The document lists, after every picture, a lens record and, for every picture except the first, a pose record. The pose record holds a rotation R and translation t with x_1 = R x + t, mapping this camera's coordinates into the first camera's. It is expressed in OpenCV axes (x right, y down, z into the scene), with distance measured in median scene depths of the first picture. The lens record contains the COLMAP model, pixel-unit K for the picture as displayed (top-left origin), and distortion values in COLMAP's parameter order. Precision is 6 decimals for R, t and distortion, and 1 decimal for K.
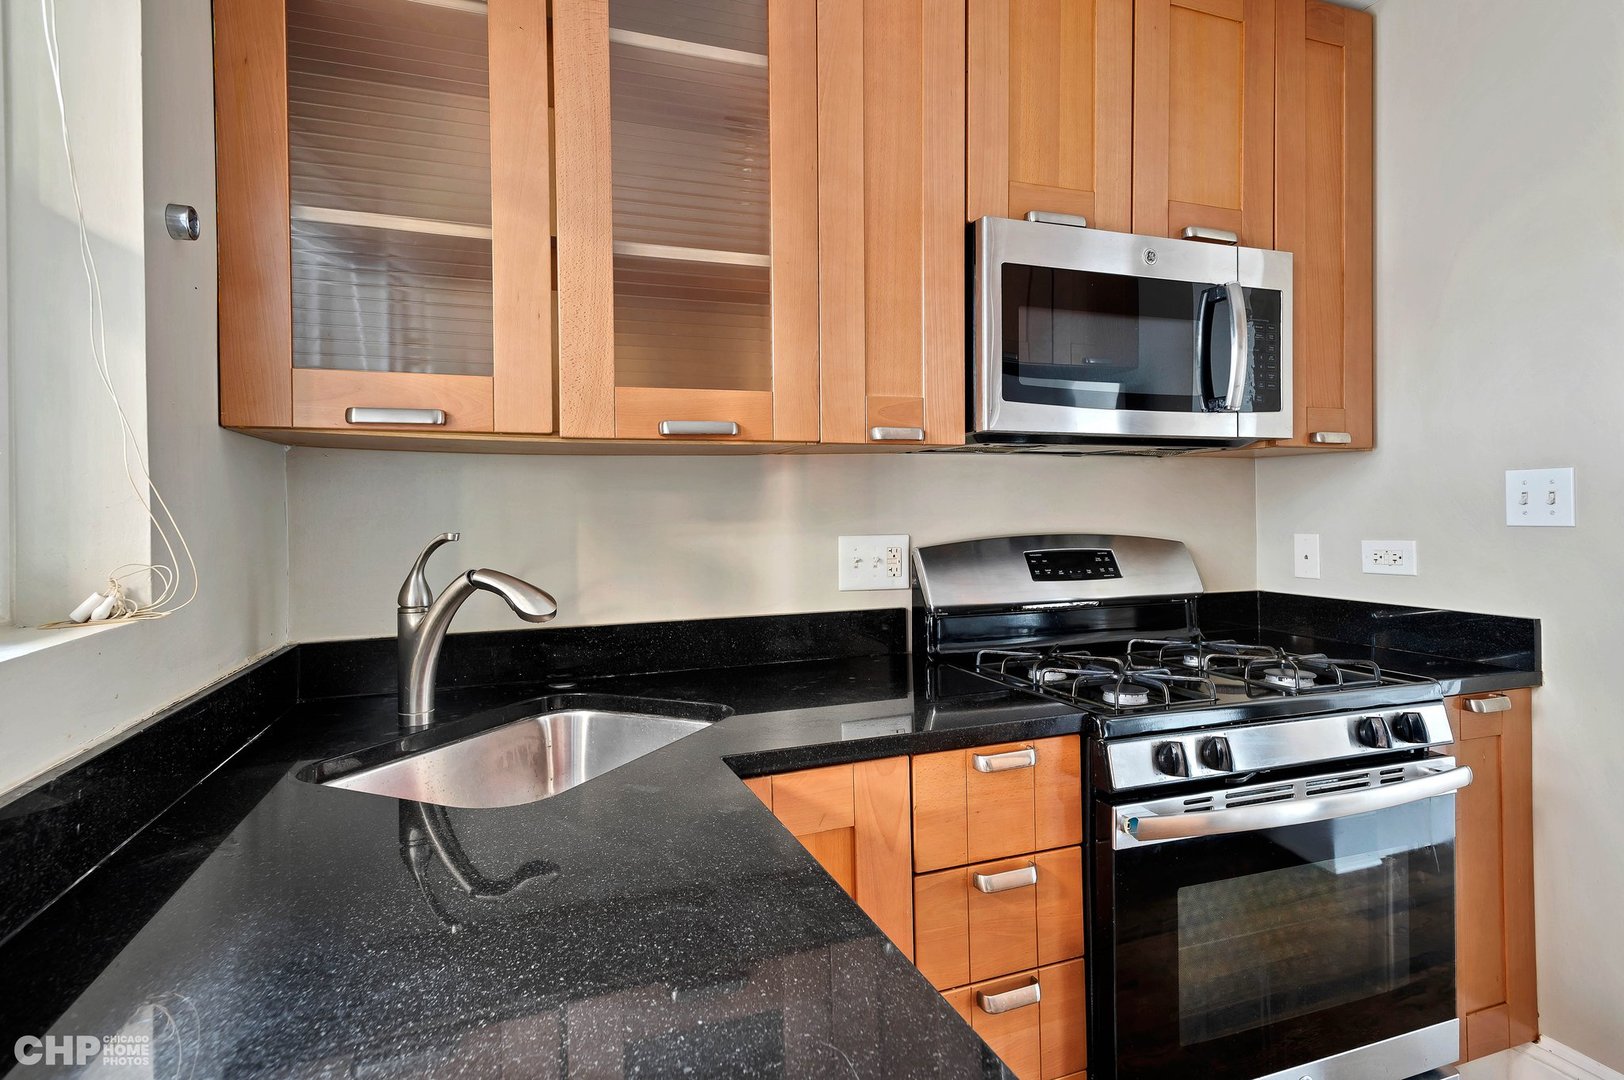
lens RADIAL K [[814.2, 0, 811.8], [0, 814.2, 510.8], [0, 0, 1]] dist [-0.000473, -0.000119]
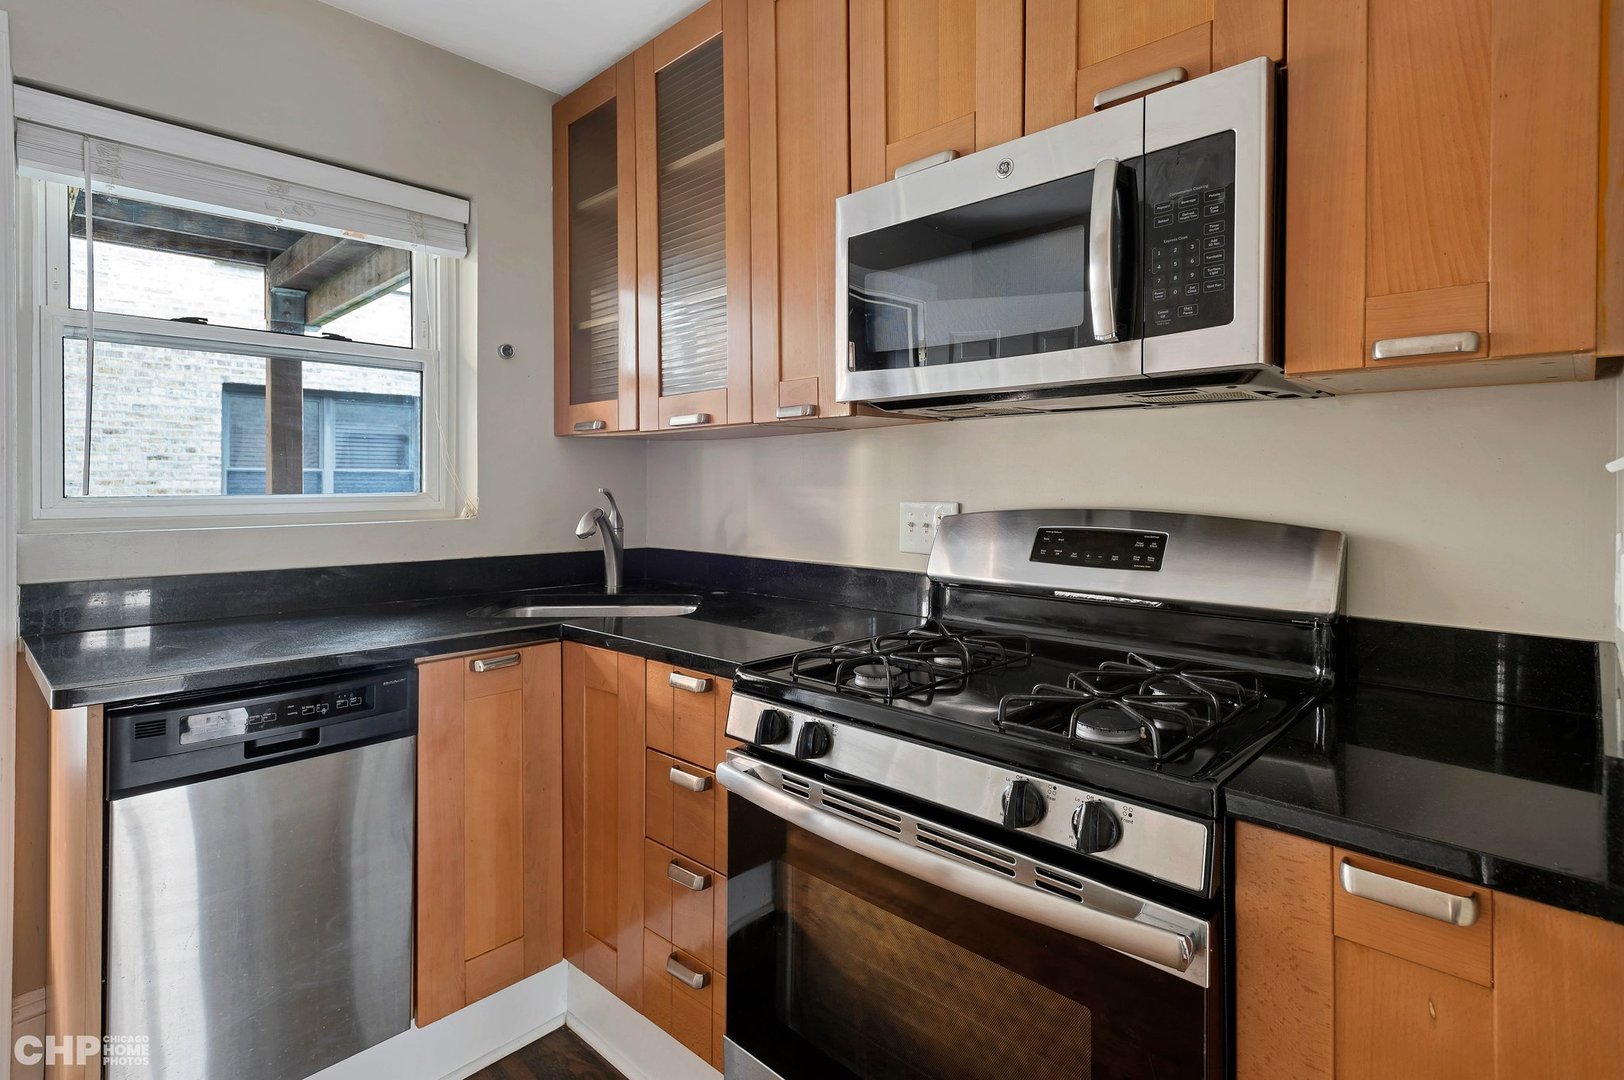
lens RADIAL K [[796.9, 0, 812.4], [0, 796.9, 484.7], [0, 0, 1]] dist [-0.000075, -0.000101]
pose [[0.448048, 0.015991, -0.893866, 0.975609], [-0.002722, 0.999860, 0.016522, -0.008312], [0.894005, -0.004969, 0.448029, 0.438188]]
